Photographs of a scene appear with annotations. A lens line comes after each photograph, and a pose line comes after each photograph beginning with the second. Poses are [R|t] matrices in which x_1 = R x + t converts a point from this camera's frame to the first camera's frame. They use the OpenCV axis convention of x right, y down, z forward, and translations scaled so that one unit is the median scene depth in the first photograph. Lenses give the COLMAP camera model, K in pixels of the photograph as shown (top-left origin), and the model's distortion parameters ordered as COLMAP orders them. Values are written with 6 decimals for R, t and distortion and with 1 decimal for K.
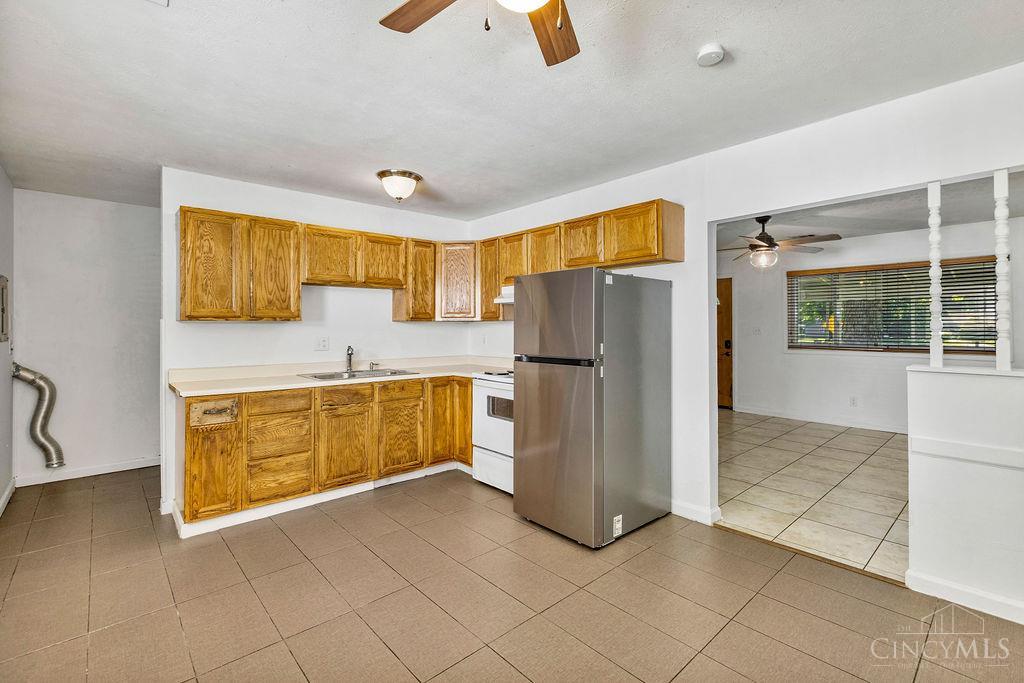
lens RADIAL K [[460.0, 0, 513.5], [0, 460.0, 324.8], [0, 0, 1]] dist [0.001165, 0.000075]
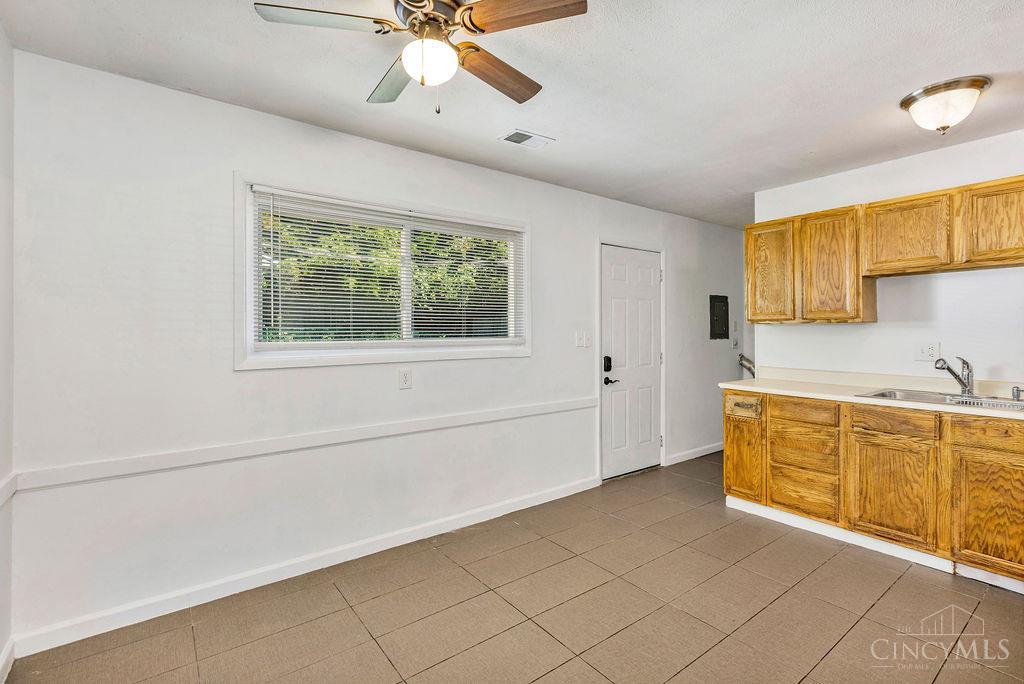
lens RADIAL K [[467.1, 0, 512.9], [0, 467.1, 330.2], [0, 0, 1]] dist [-0.003215, -0.000449]
pose [[-0.088047, 0.002634, -0.996113, 0.437262], [0.008083, 0.999965, 0.001930, -0.001054], [0.996084, -0.007882, -0.088065, 0.448337]]
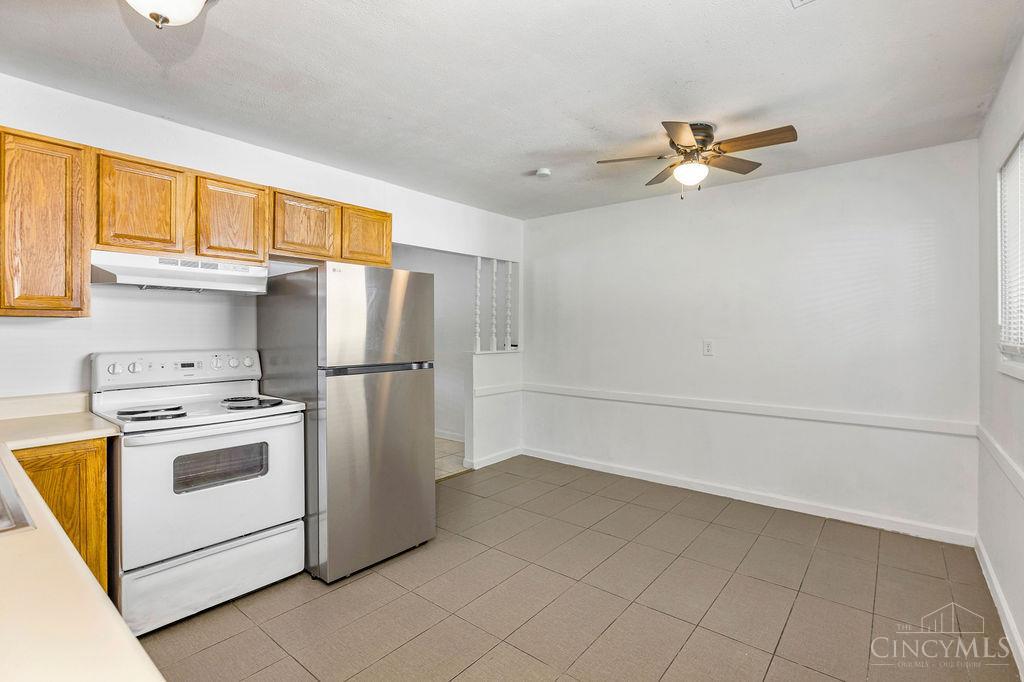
lens RADIAL K [[479.9, 0, 513.7], [0, 479.9, 328.1], [0, 0, 1]] dist [-0.001774, -0.004622]
pose [[-0.155580, 0.005737, 0.987807, -0.709970], [-0.005524, 0.999962, -0.006678, 0.004285], [-0.987808, -0.006496, -0.155542, 0.734388]]
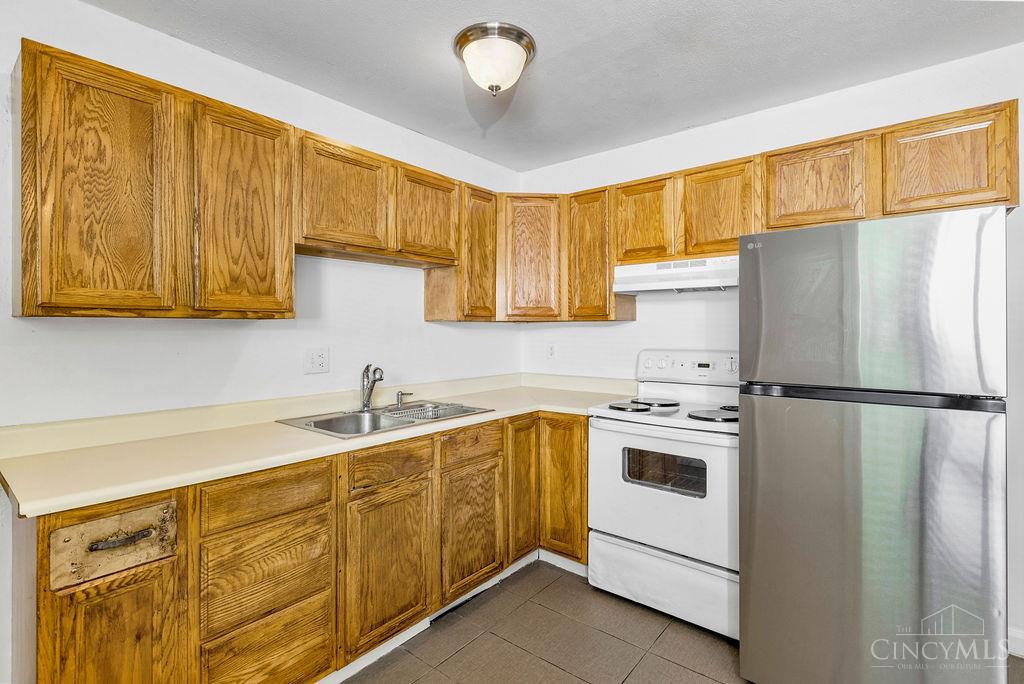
lens RADIAL K [[479.9, 0, 513.7], [0, 479.9, 329.1], [0, 0, 1]] dist [-0.001774, -0.004622]
pose [[0.987018, -0.000443, 0.160612, -0.308994], [0.000133, 0.999998, 0.001938, 0.001949], [-0.160613, -0.001891, 0.987016, 0.439009]]
